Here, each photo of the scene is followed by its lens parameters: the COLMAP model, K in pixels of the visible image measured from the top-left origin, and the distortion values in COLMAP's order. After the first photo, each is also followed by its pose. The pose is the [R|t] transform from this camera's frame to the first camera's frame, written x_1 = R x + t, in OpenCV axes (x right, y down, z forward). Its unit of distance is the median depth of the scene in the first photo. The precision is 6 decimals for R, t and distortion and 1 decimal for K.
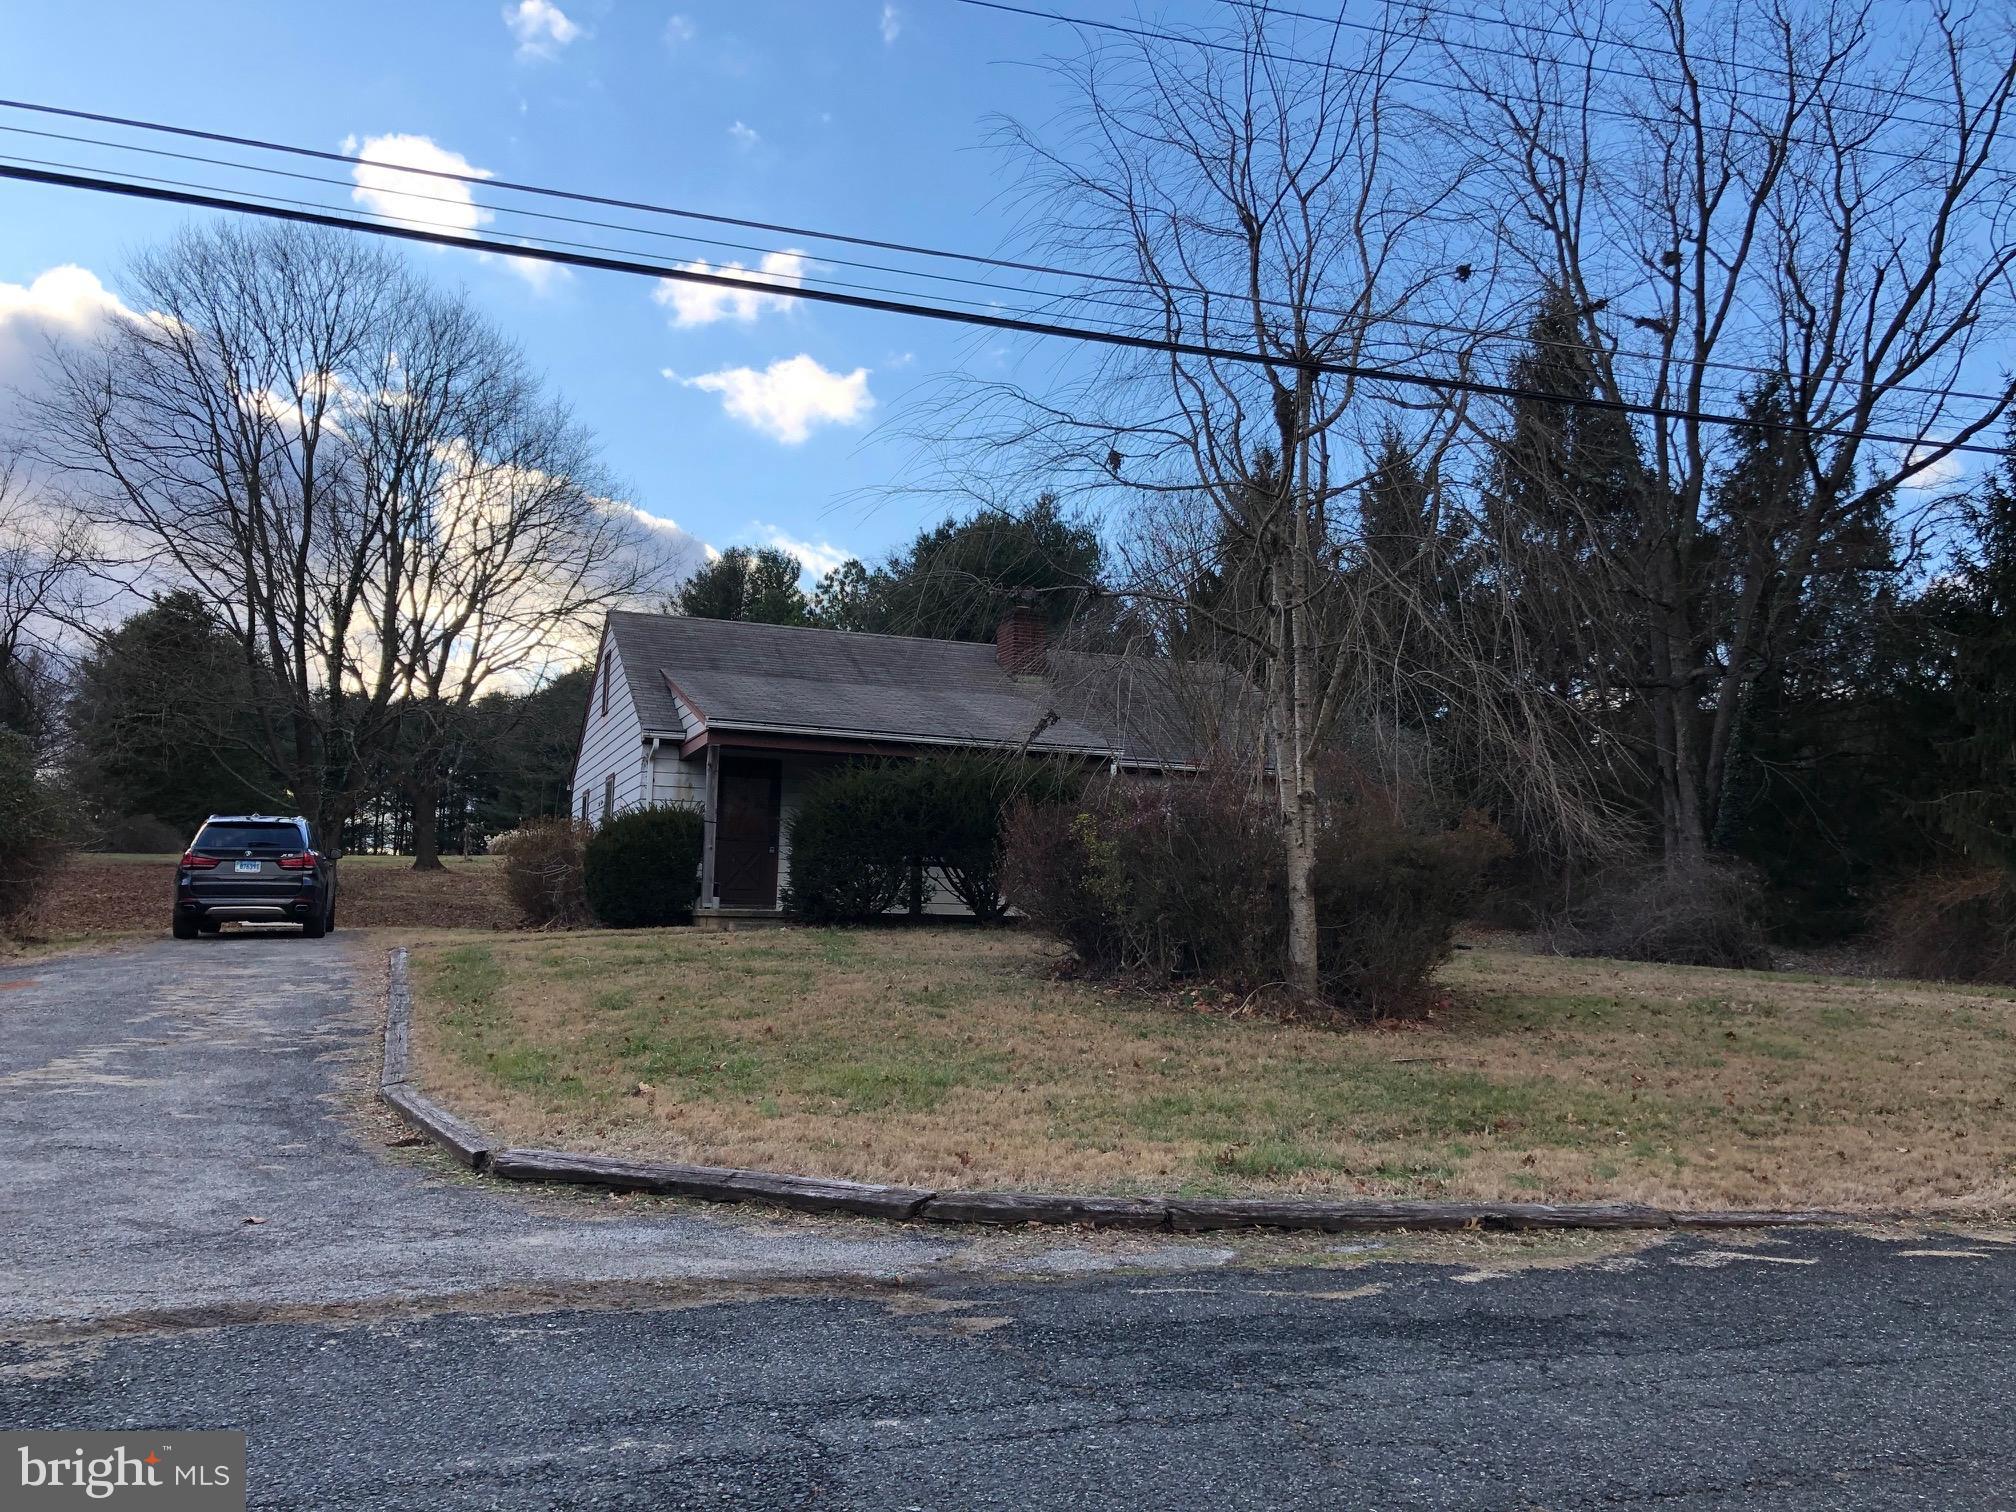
lens RADIAL K [[1692.2, 0, 1008.0], [0, 1692.2, 756.0], [0, 0, 1]] dist [0.056612, -0.001944]
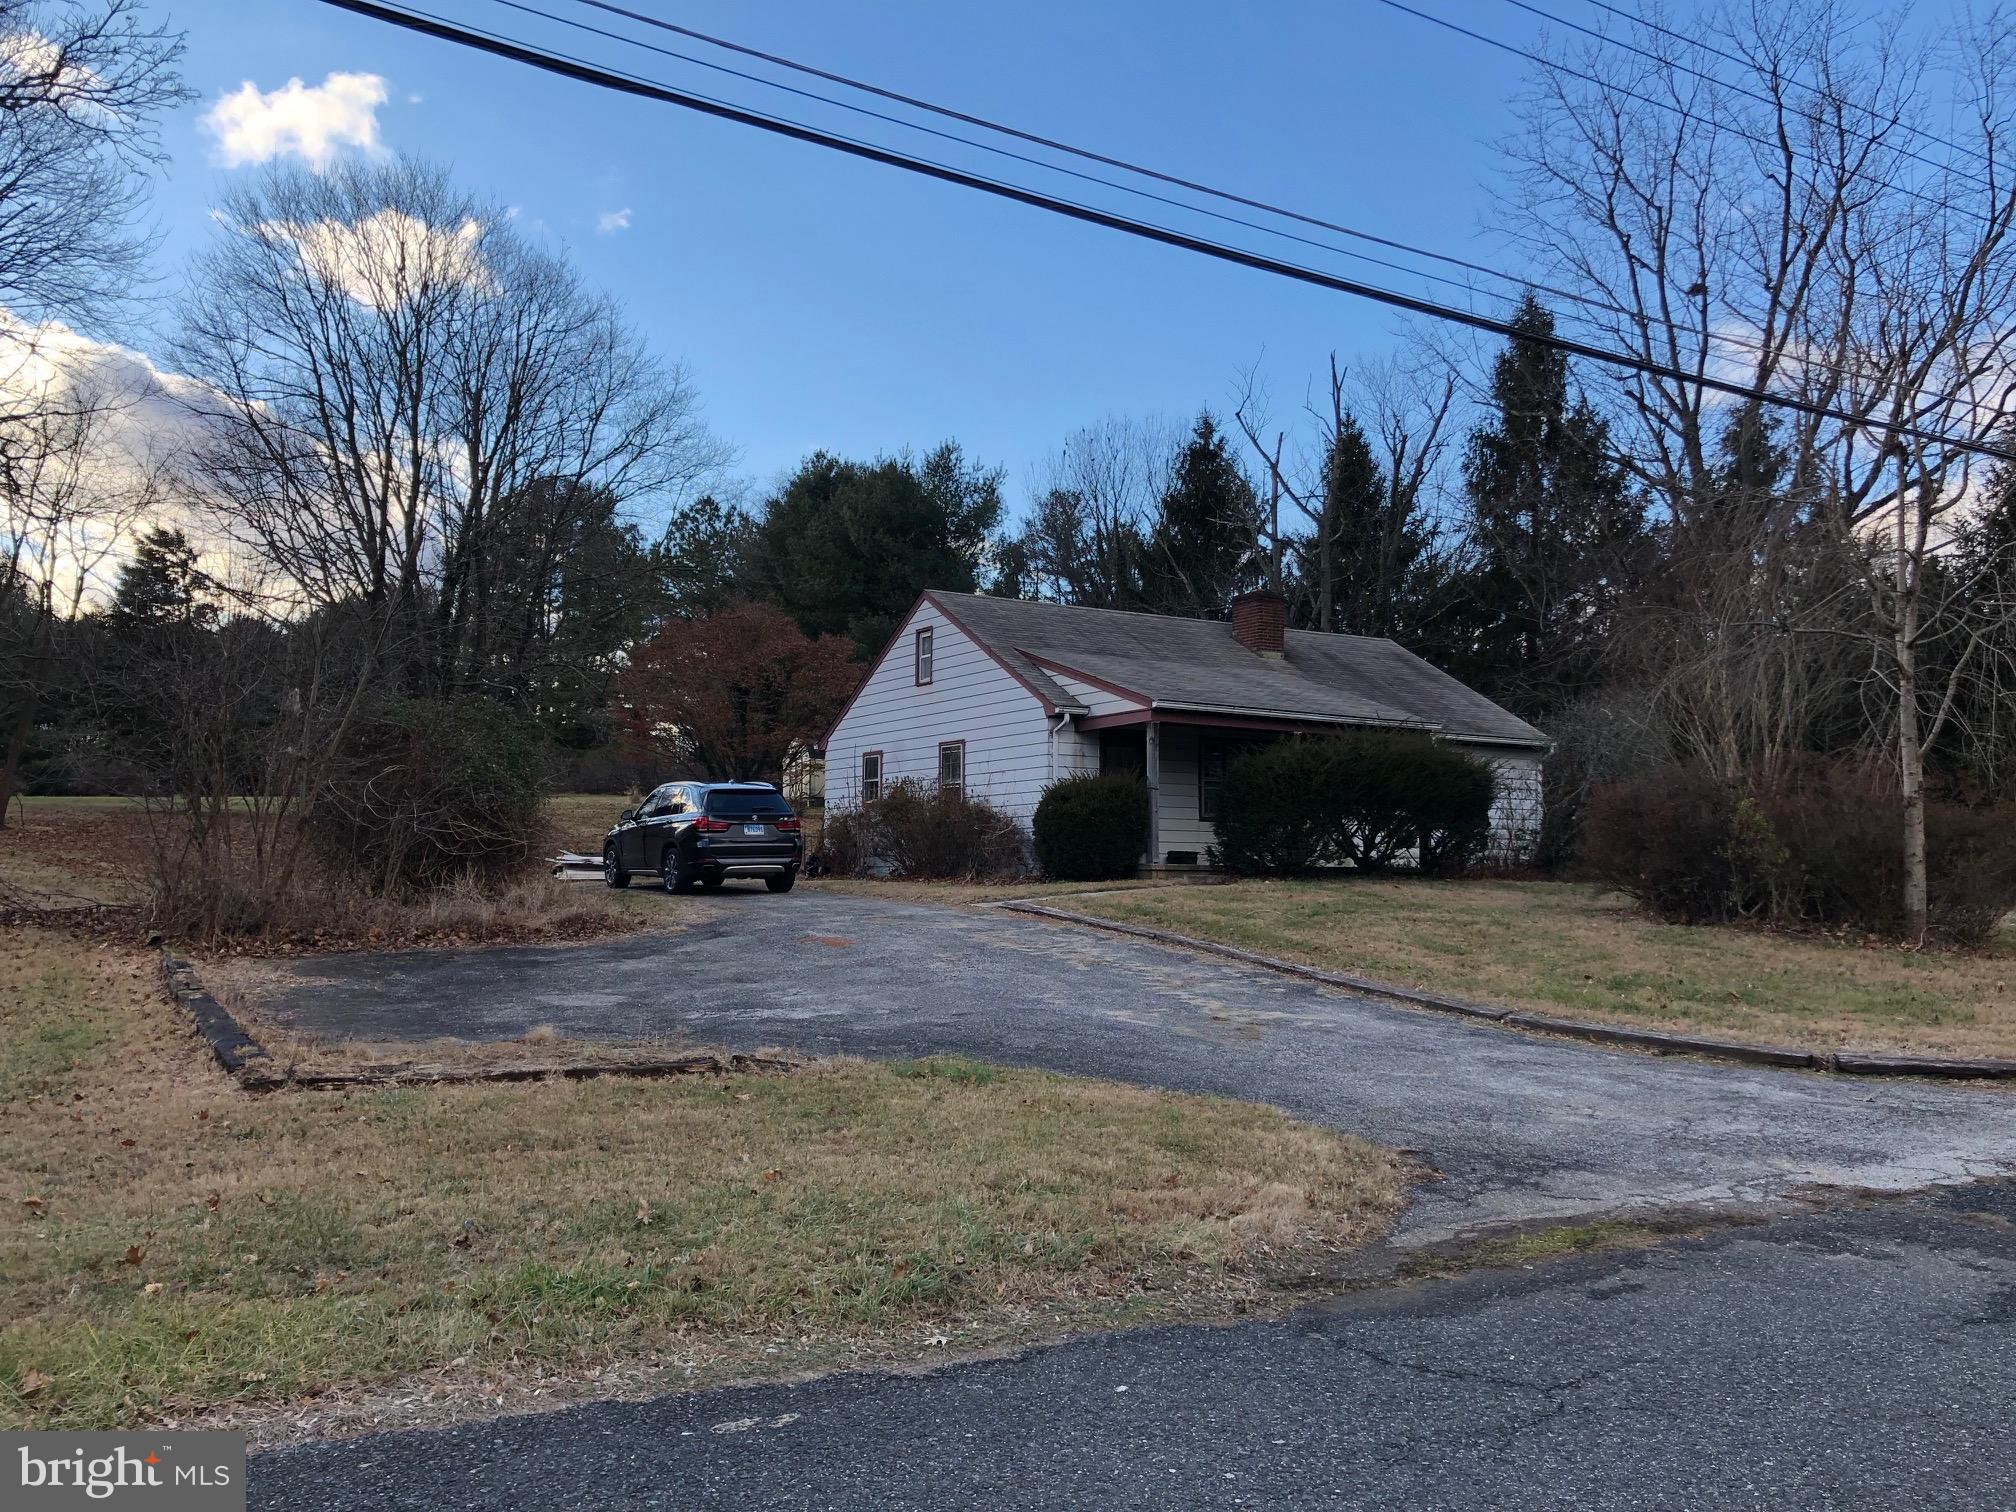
lens RADIAL K [[1671.3, 0, 1008.8], [0, 1671.3, 799.1], [0, 0, 1]] dist [0.008645, -0.006425]
pose [[0.985185, -0.005114, 0.171420, -0.438713], [-0.006625, 0.997674, 0.067844, -0.029100], [-0.171368, -0.067974, 0.982859, -0.101095]]
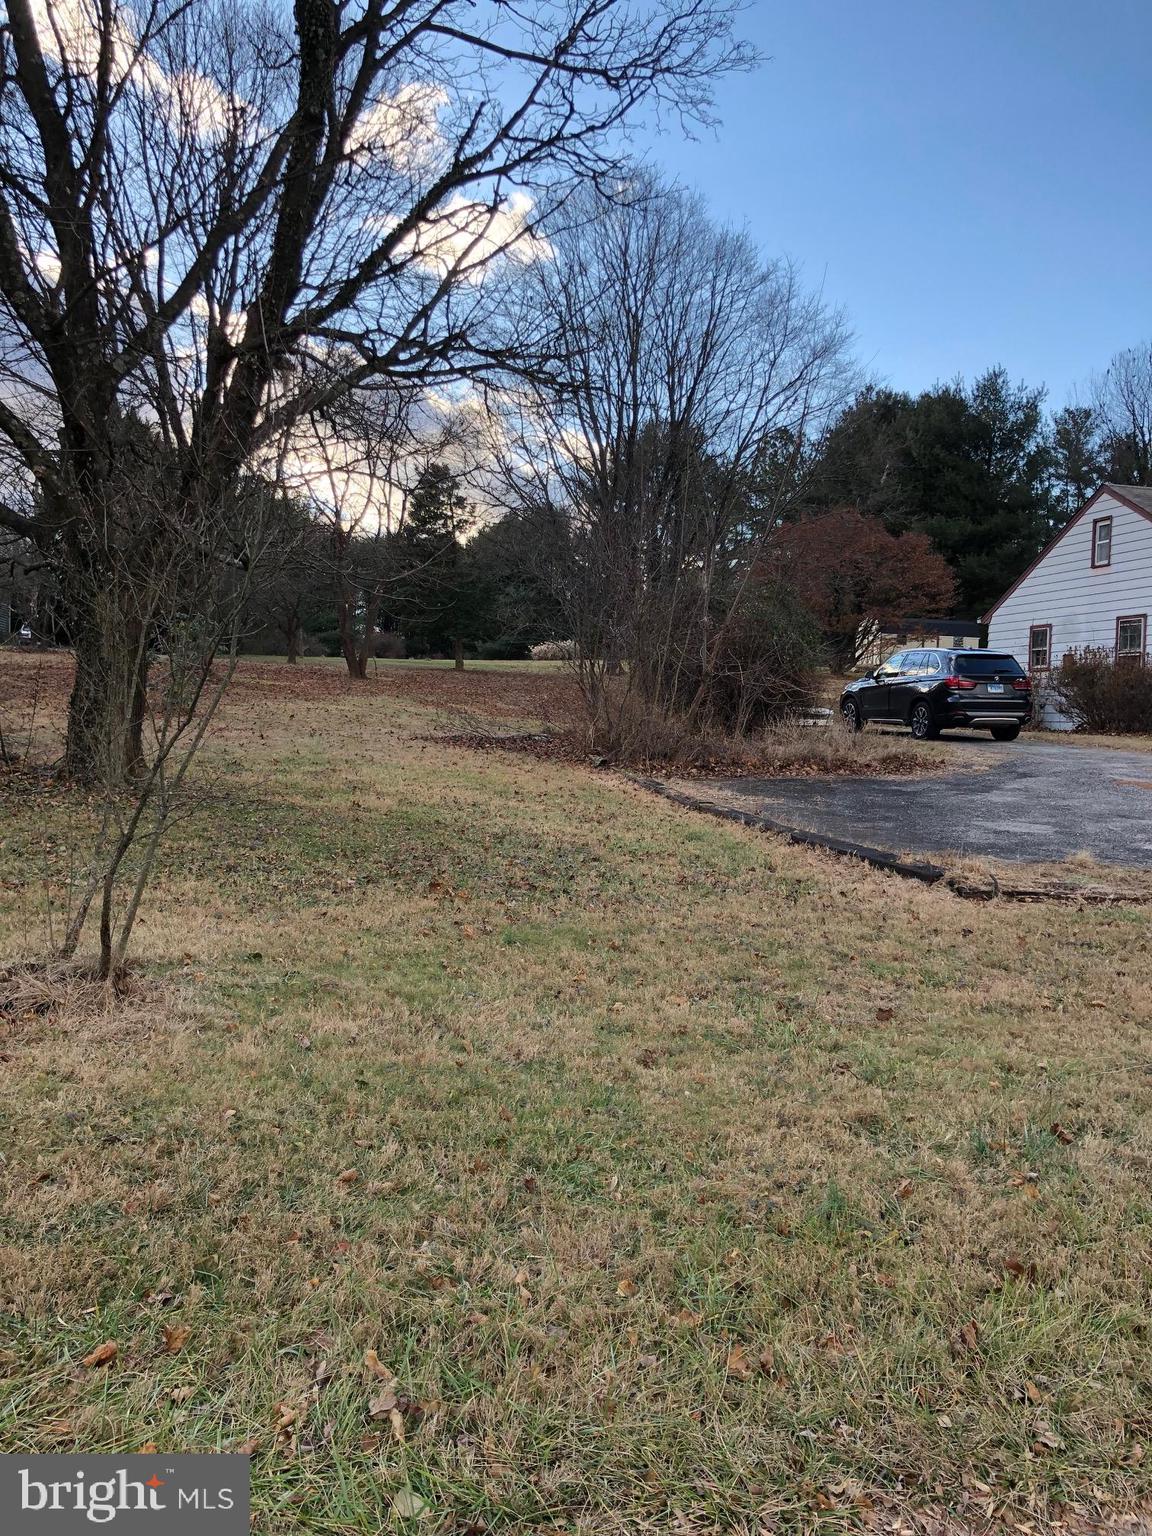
lens RADIAL K [[1289.3, 0, 576.0], [0, 1289.3, 768.0], [0, 0, 1]] dist [0.056612, -0.001944]
pose [[0.986950, 0.021604, -0.159570, -0.570004], [0.002150, 0.989103, 0.147211, -0.023166], [0.161012, -0.145632, 0.976149, -0.061306]]
